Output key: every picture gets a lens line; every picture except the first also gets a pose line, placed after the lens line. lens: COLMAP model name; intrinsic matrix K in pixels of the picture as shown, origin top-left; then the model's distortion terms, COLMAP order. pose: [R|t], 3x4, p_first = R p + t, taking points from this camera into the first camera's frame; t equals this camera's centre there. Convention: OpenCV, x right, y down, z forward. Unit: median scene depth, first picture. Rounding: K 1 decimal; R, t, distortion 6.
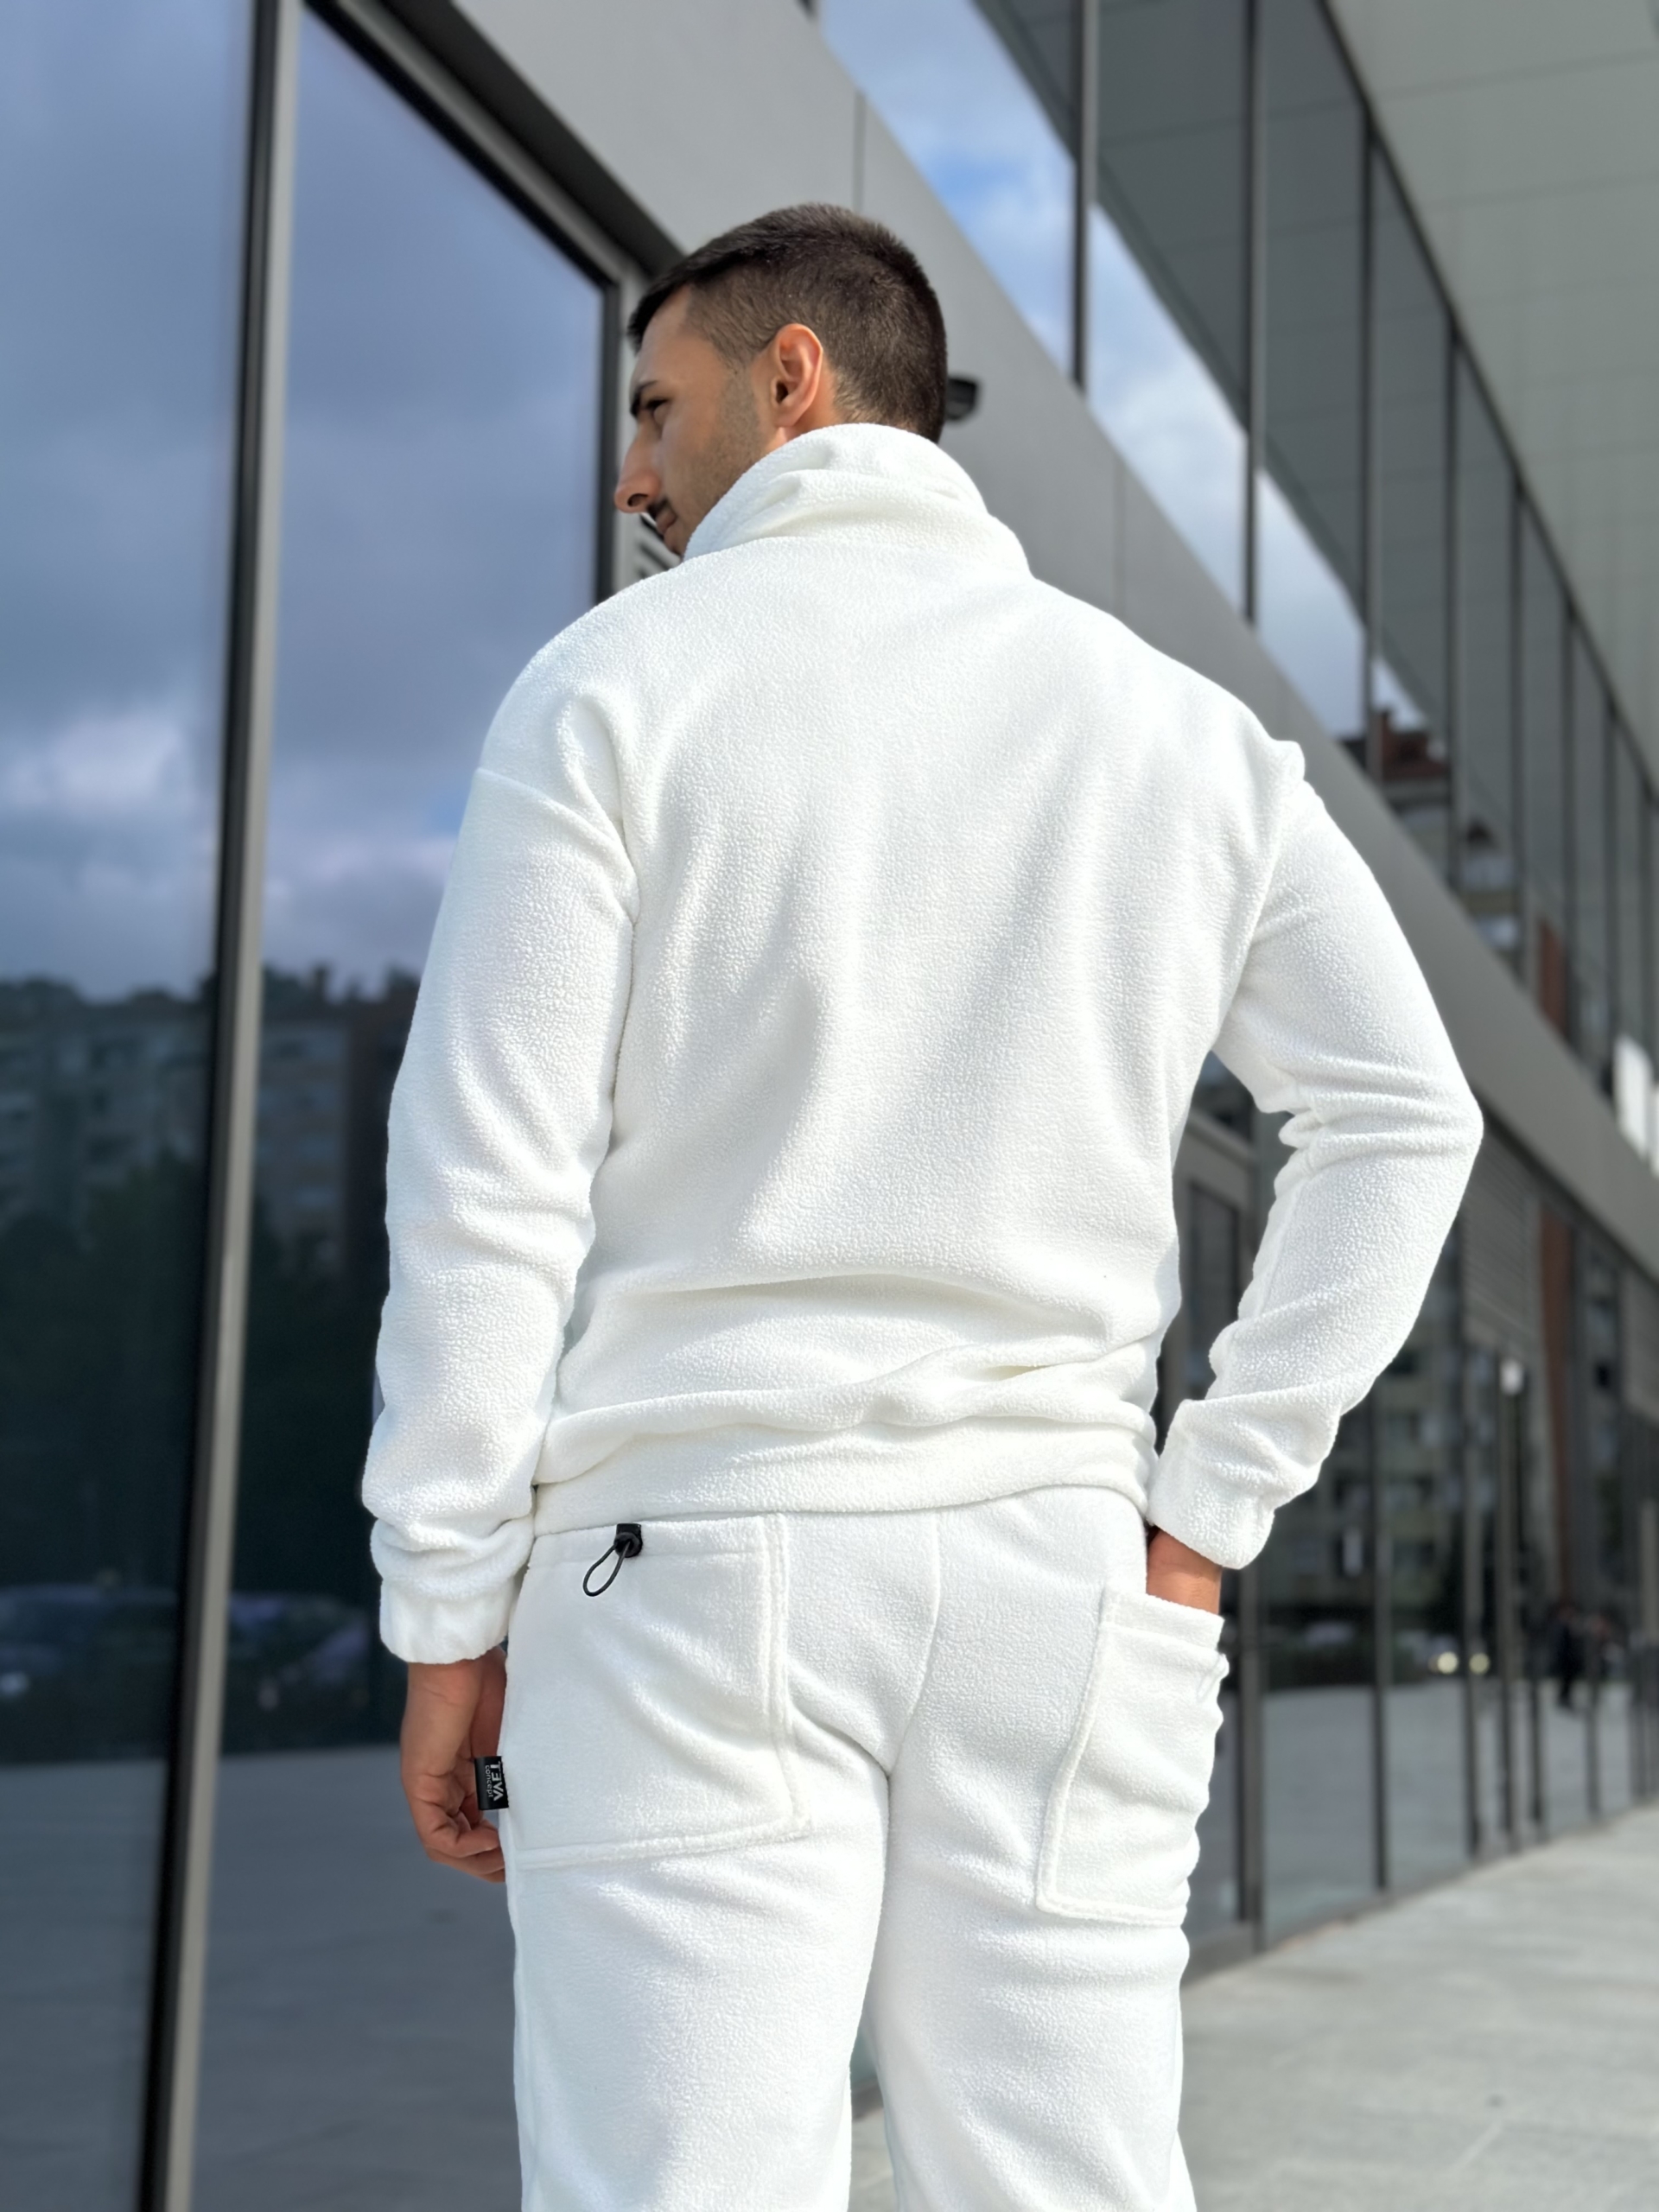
lens RADIAL K [[3135.4, 0, 837.8], [0, 3135.4, 1119.2], [0, 0, 1]] dist [0.003003, 0.000000]
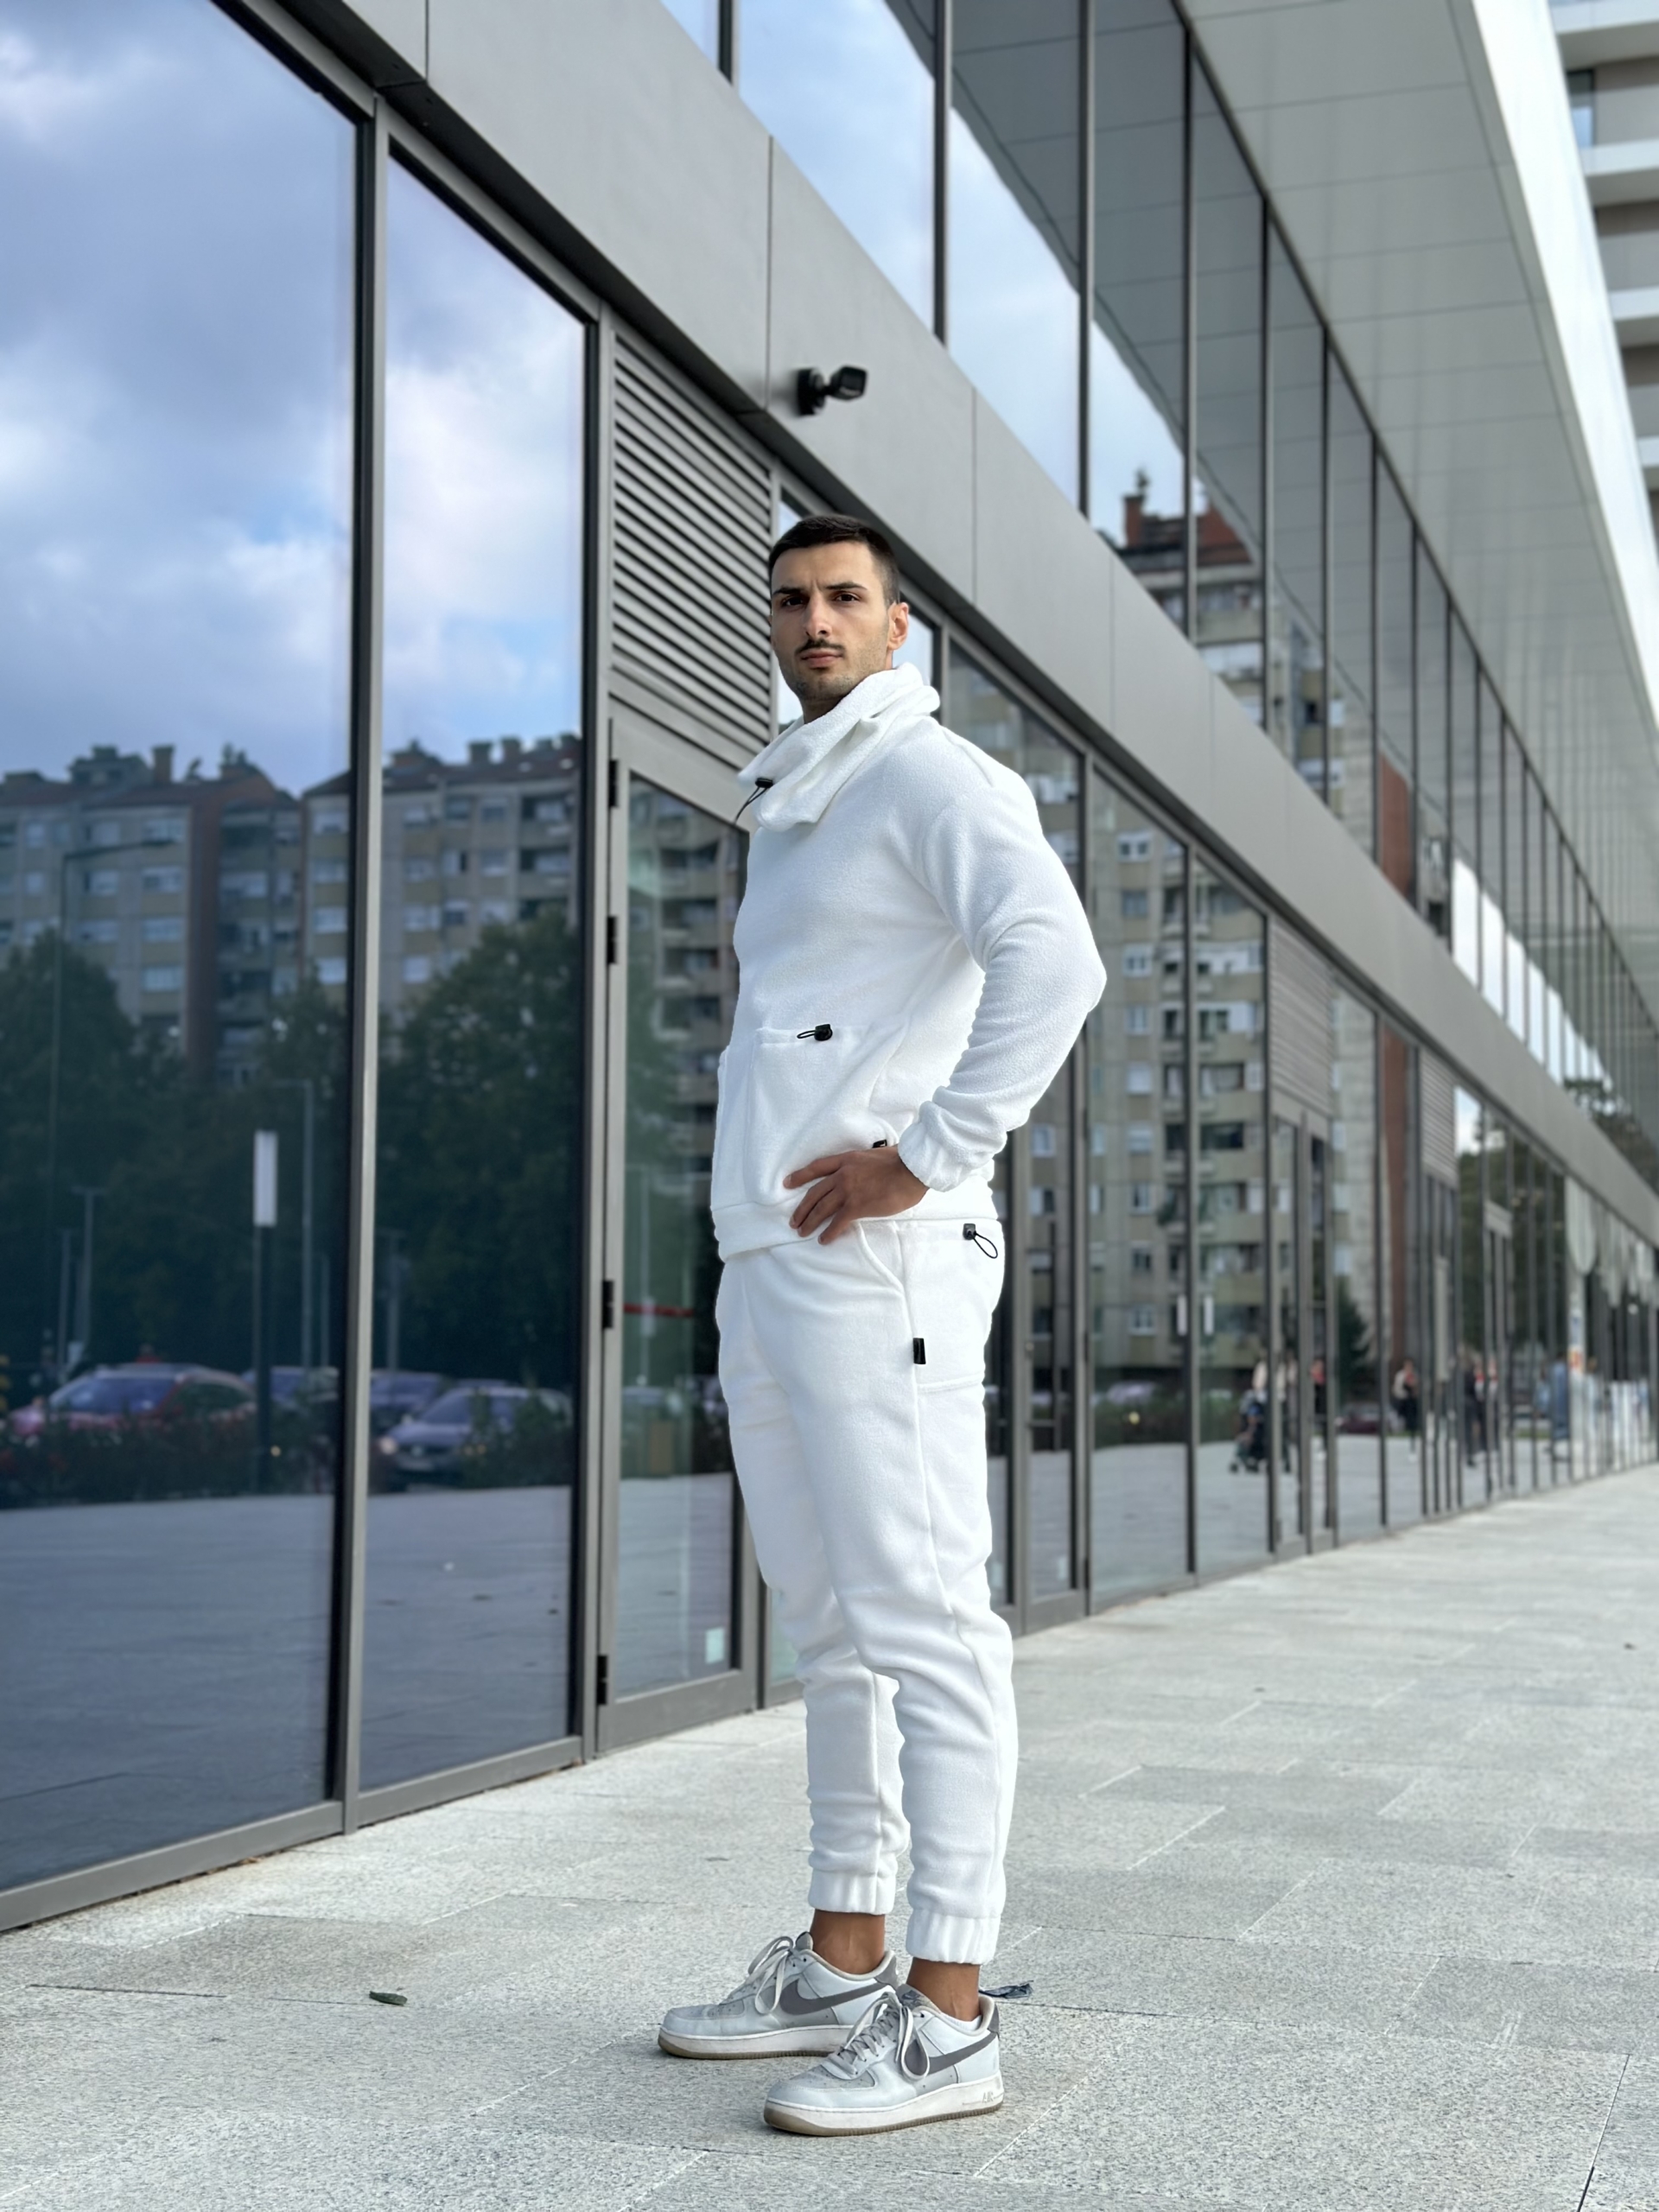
lens RADIAL K [[3135.4, 0, 830.0], [0, 3135.4, 1097.2], [0, 0, 1]] dist [0.003003, 0.000000]
pose [[0.998805, -0.007639, 0.048273, -0.016735], [0.004489, 0.997873, 0.065030, -0.011391], [-0.048667, -0.064735, 0.996715, -0.142339]]
